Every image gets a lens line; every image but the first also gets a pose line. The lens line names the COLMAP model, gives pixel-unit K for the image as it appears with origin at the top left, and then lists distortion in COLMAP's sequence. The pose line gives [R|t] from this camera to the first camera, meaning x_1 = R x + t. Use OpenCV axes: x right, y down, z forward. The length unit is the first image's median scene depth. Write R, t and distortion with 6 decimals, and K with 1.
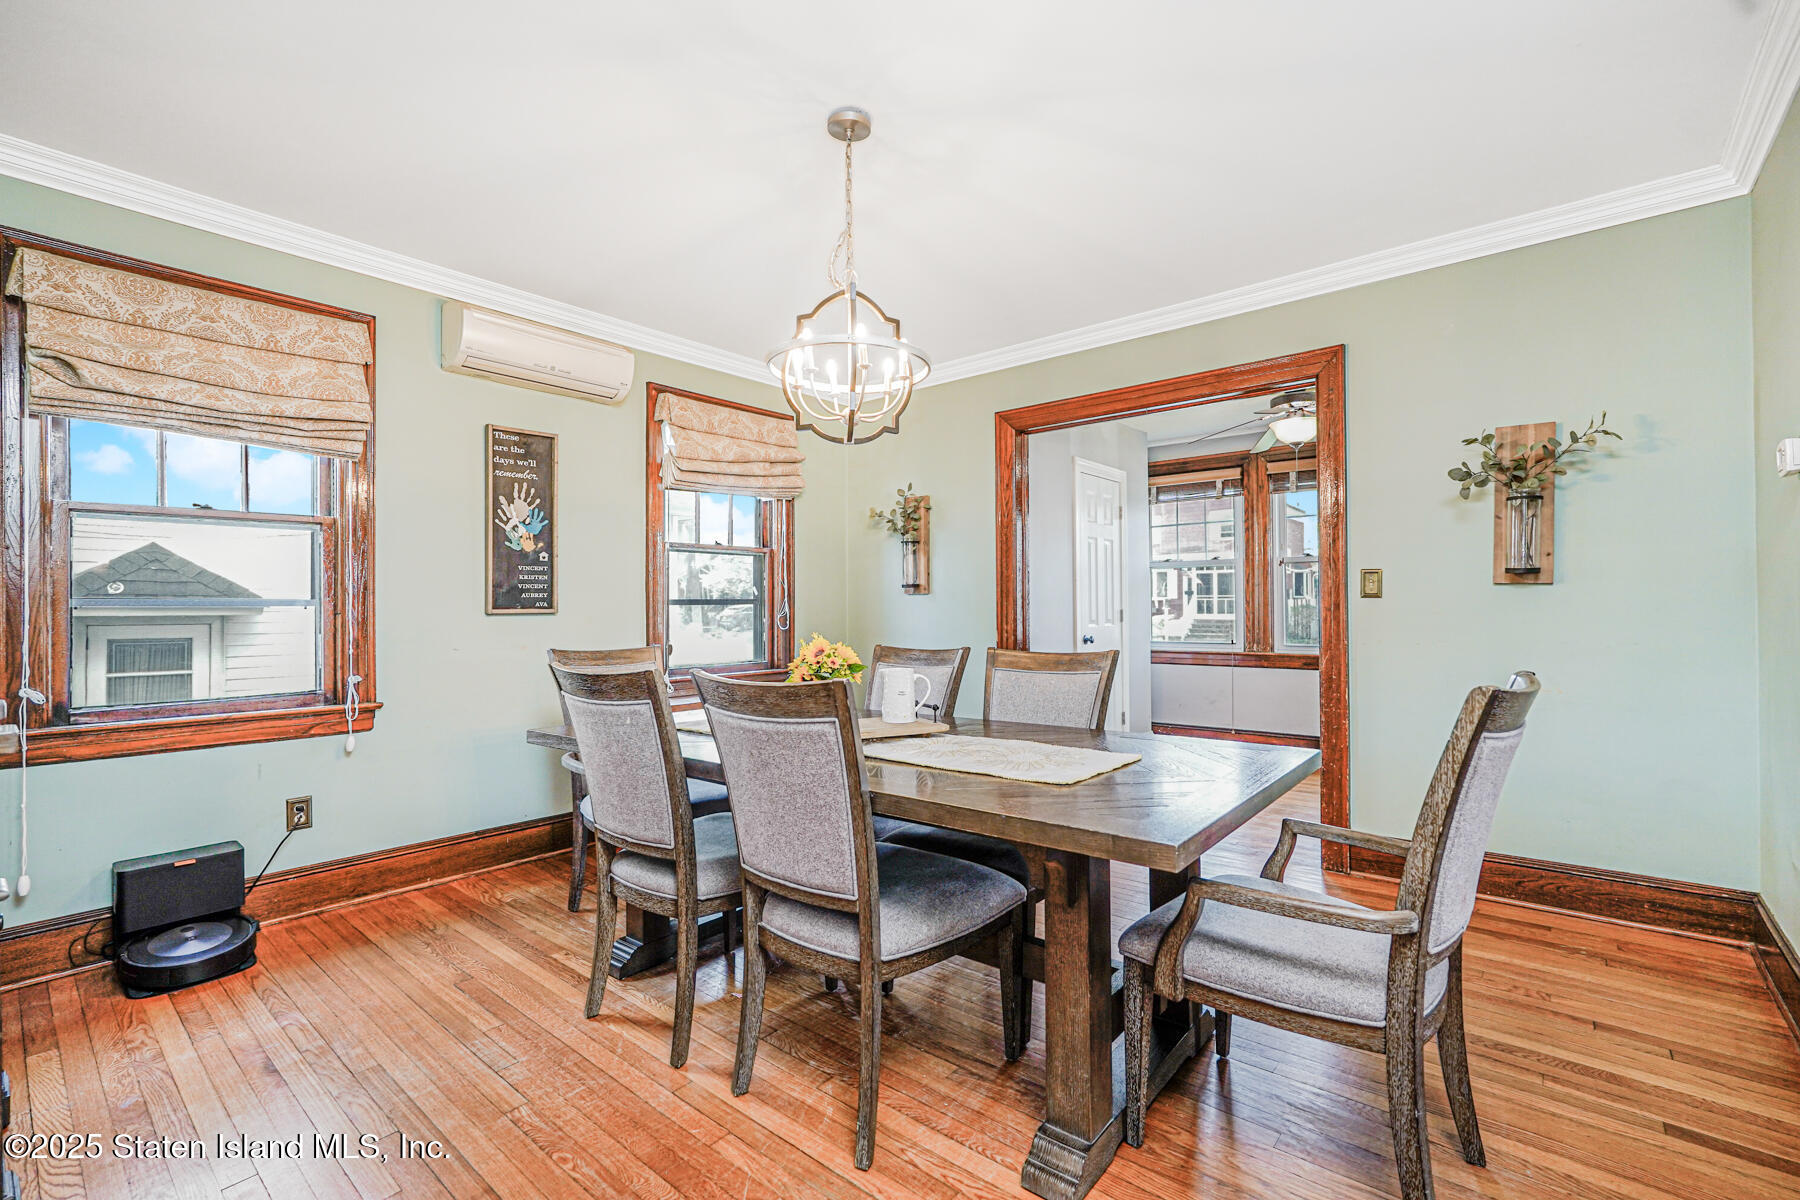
lens RADIAL K [[799.3, 0, 899.7], [0, 799.3, 596.5], [0, 0, 1]] dist [-0.010157, 0.003863]
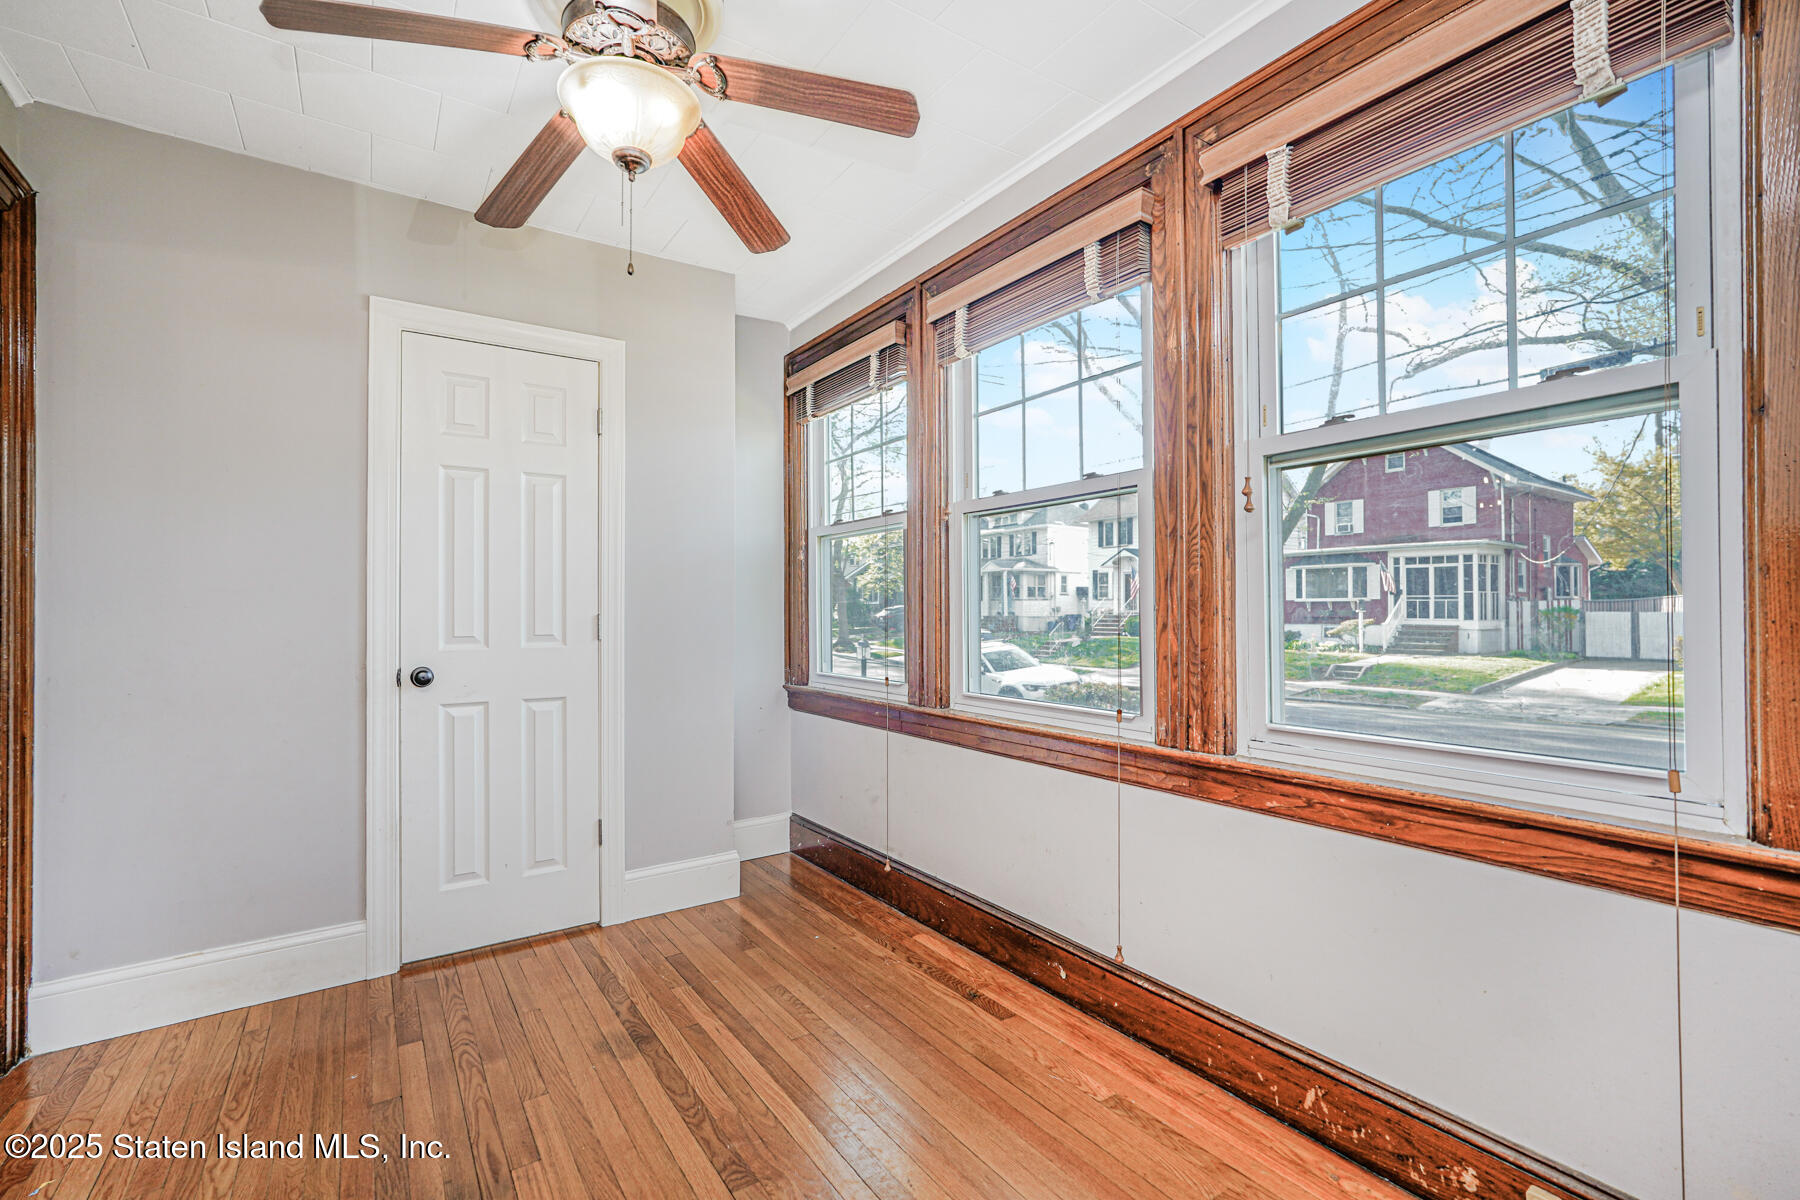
lens RADIAL K [[799.3, 0, 905.2], [0, 799.3, 605.0], [0, 0, 1]] dist [-0.010157, 0.003863]
pose [[0.964902, -0.006474, -0.262530, 0.925381], [0.007470, 0.999968, 0.002796, 0.019210], [0.262504, -0.004659, 0.964920, 0.878203]]
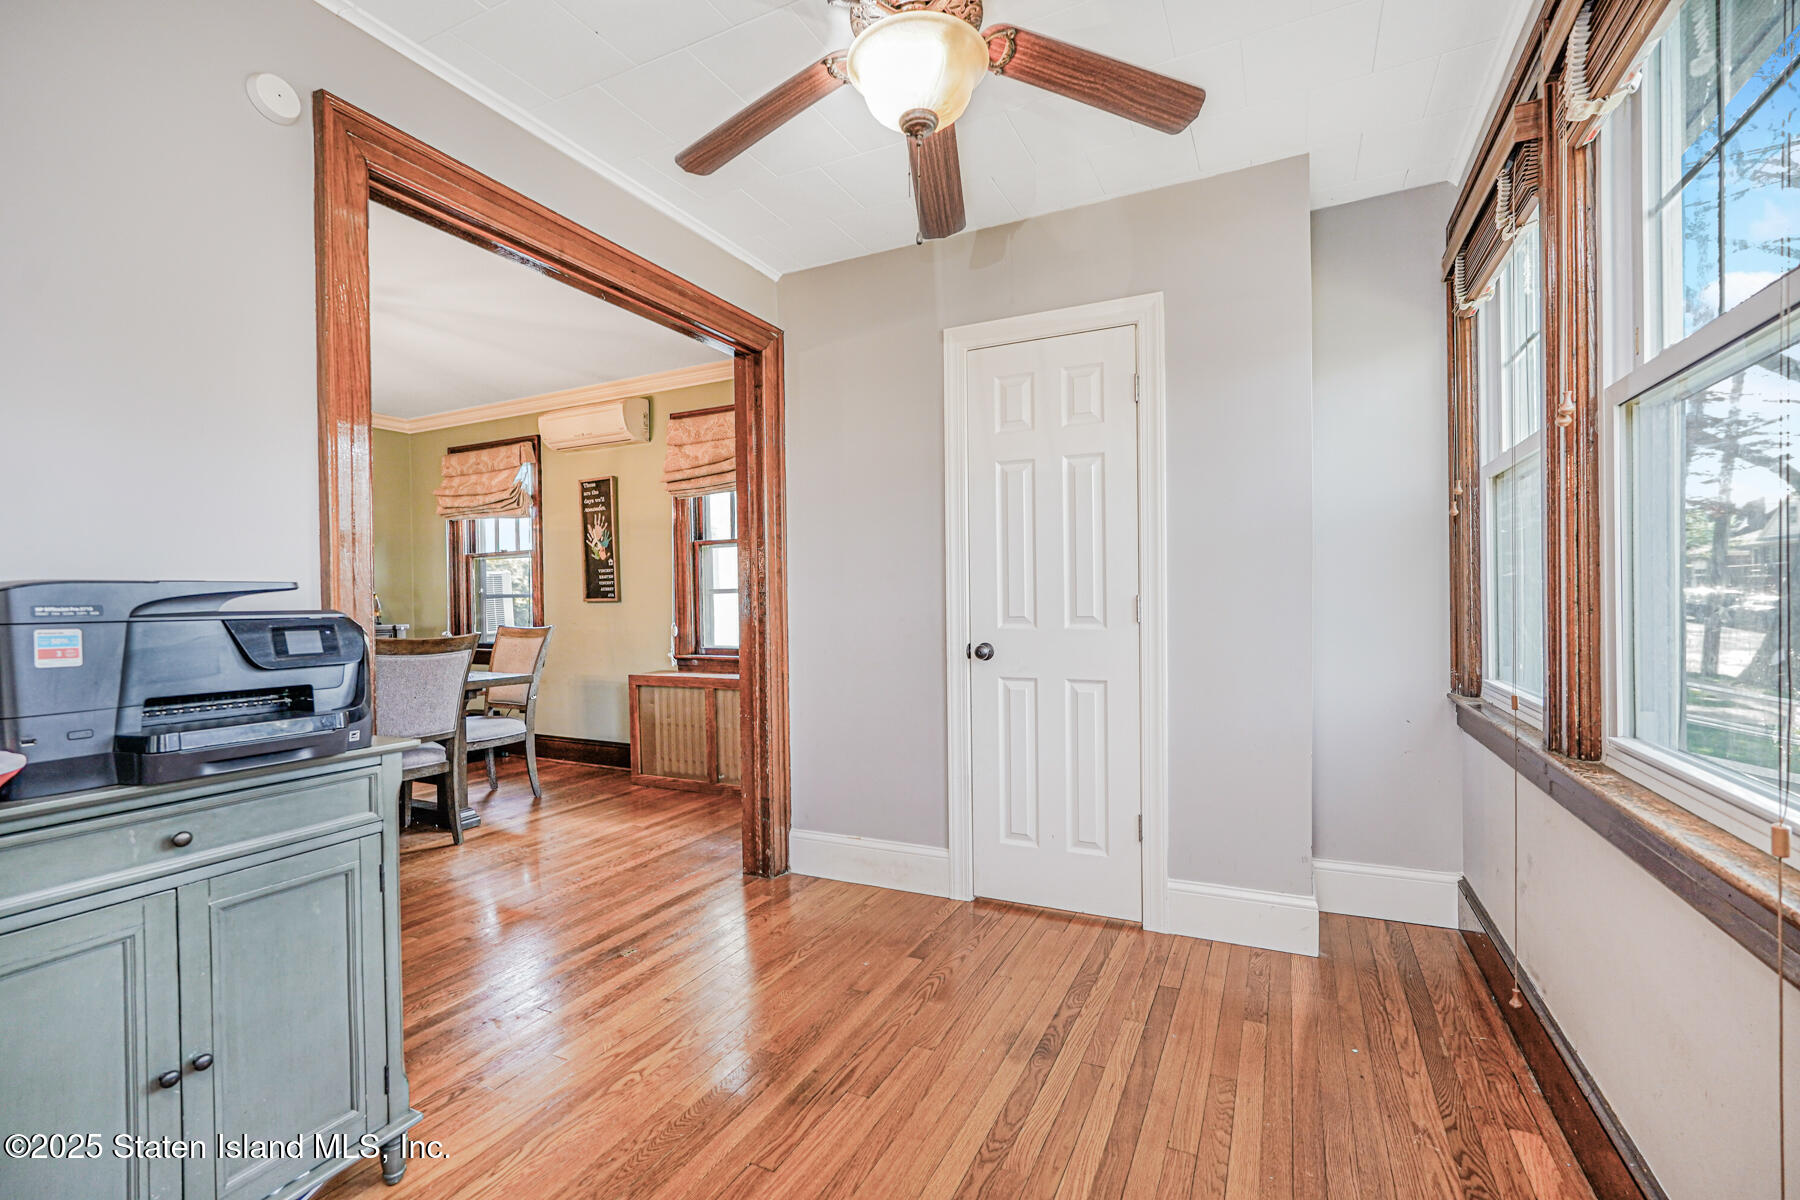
lens RADIAL K [[799.3, 0, 902.8], [0, 799.3, 605.1], [0, 0, 1]] dist [-0.010157, 0.003863]
pose [[0.238044, 0.005120, -0.971241, 1.090010], [0.022743, 0.999683, 0.010844, 0.024321], [0.970988, -0.024670, 0.237852, 1.174962]]
